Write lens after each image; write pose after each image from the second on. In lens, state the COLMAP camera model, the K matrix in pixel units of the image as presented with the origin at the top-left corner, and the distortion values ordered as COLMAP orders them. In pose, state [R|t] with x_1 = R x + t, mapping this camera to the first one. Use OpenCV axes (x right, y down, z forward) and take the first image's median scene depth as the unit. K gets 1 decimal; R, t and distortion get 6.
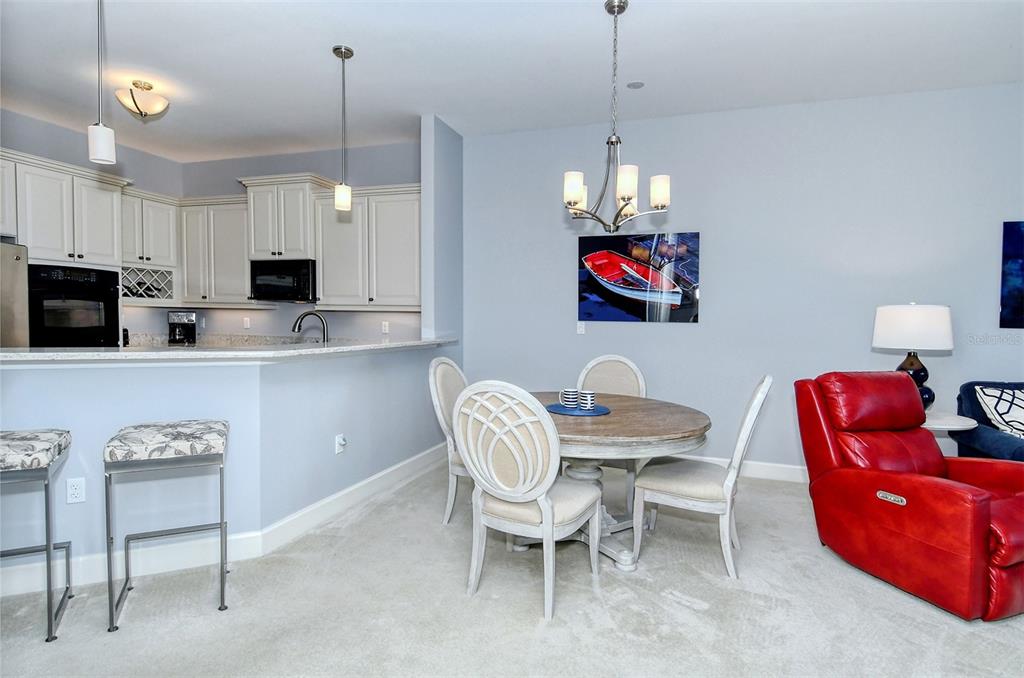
lens RADIAL K [[533.3, 0, 507.3], [0, 533.3, 339.3], [0, 0, 1]] dist [0.032466, -0.026123]
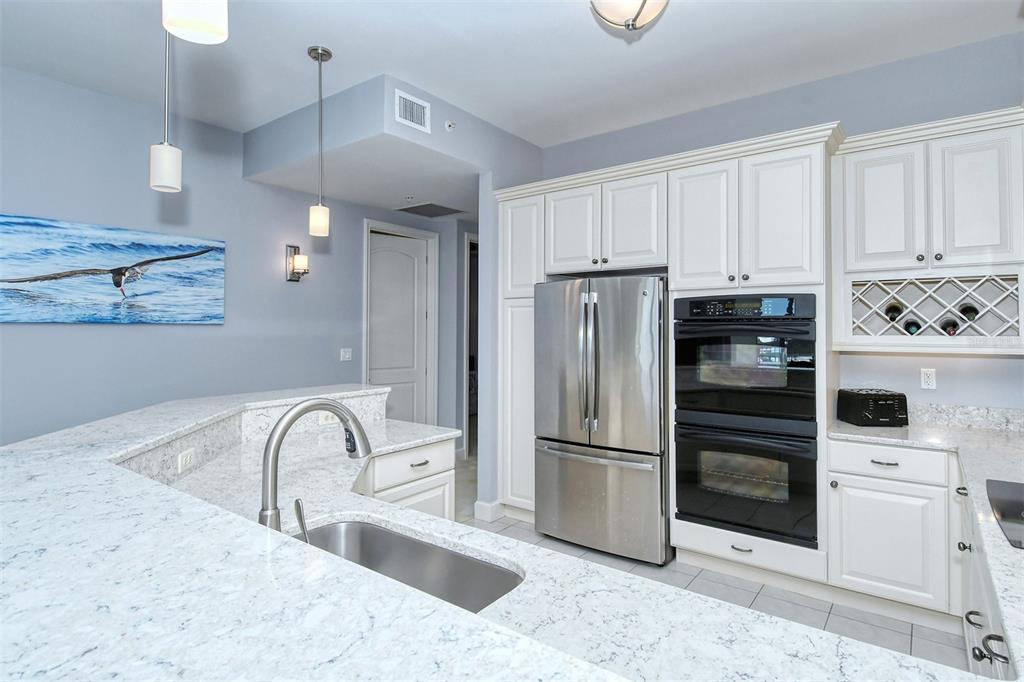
lens RADIAL K [[533.3, 0, 507.3], [0, 533.3, 341.3], [0, 0, 1]] dist [0.032466, -0.026123]
pose [[-0.313509, 0.001607, -0.949584, -0.083908], [-0.042650, 0.998966, 0.015772, -0.074711], [0.948627, 0.045445, -0.313117, 0.932867]]
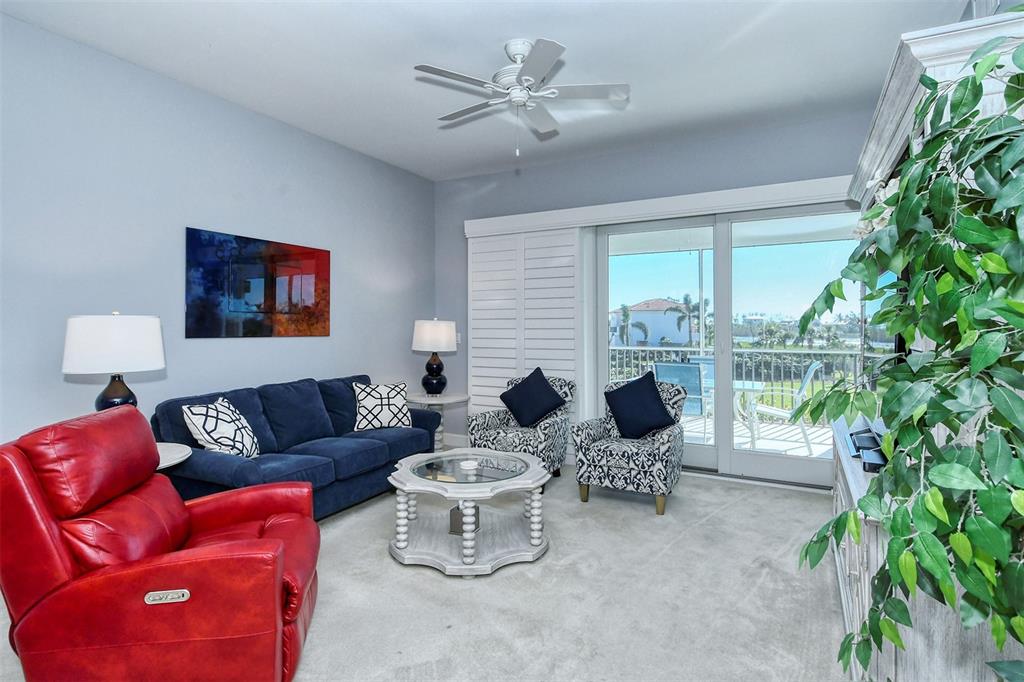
lens RADIAL K [[541.9, 0, 509.3], [0, 541.9, 321.6], [0, 0, 1]] dist [0.063723, -0.065500]
pose [[0.162553, -0.014108, 0.986599, 0.043406], [0.044100, 0.999002, 0.007019, -0.026295], [-0.985714, 0.042368, 0.163013, 0.226539]]
